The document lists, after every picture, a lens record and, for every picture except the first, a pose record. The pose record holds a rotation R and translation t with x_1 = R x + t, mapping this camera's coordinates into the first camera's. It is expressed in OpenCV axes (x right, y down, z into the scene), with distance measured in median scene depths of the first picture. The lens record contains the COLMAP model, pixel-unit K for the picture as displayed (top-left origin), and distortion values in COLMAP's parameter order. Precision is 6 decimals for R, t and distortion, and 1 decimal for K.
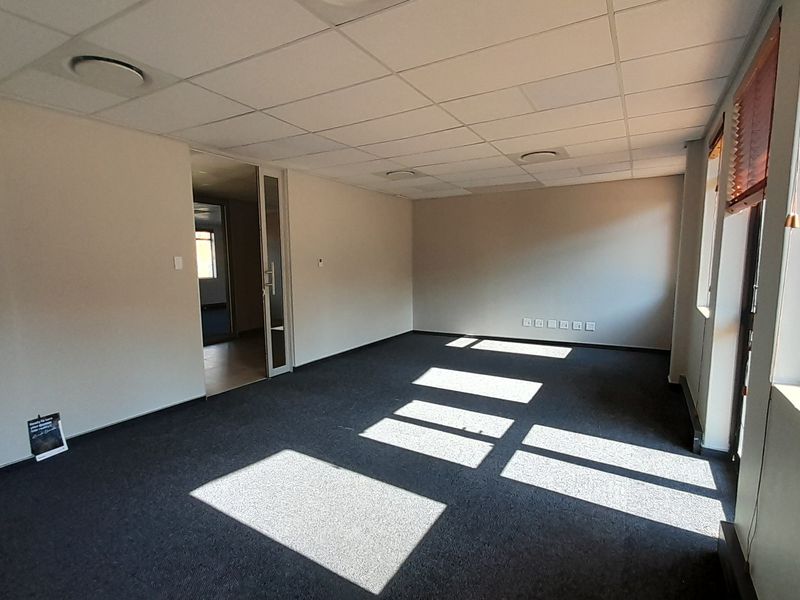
lens RADIAL K [[423.4, 0, 401.6], [0, 423.4, 314.4], [0, 0, 1]] dist [0.024703, -0.017594]
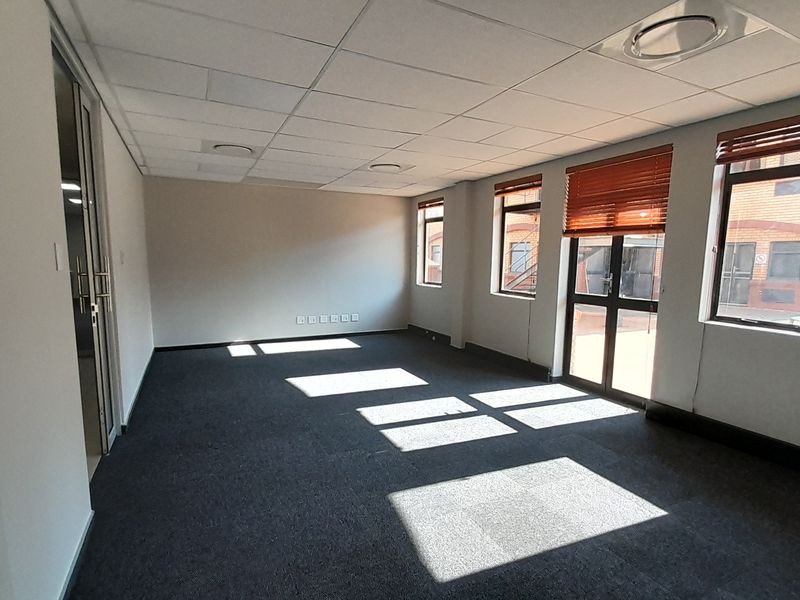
lens RADIAL K [[423.4, 0, 401.6], [0, 423.4, 314.4], [0, 0, 1]] dist [0.024703, -0.017594]
pose [[0.556475, -0.091238, 0.825840, -0.801951], [0.084752, 0.995001, 0.052819, -0.055850], [-0.826531, 0.040599, 0.561425, 0.464451]]
